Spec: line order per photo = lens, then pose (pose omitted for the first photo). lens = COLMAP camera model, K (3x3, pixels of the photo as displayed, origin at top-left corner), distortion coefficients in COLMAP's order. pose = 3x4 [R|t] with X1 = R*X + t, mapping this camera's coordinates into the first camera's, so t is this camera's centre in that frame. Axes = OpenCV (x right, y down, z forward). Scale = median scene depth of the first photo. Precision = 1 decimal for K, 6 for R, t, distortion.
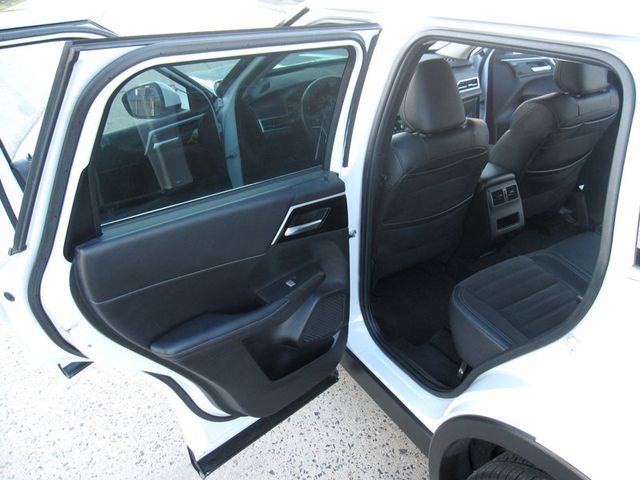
lens RADIAL K [[527.3, 0, 320.0], [0, 527.3, 240.0], [0, 0, 1]] dist [-0.066243, 0.032726]
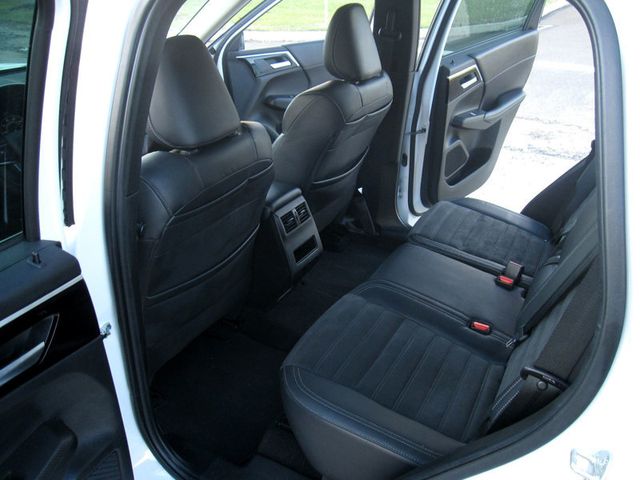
lens RADIAL K [[527.3, 0, 320.0], [0, 527.3, 240.0], [0, 0, 1]] dist [-0.066243, 0.032726]
pose [[0.858374, -0.193576, 0.475103, 0.008903], [0.211870, 0.977177, 0.015354, -0.061000], [-0.467232, 0.087481, 0.879796, 0.320967]]
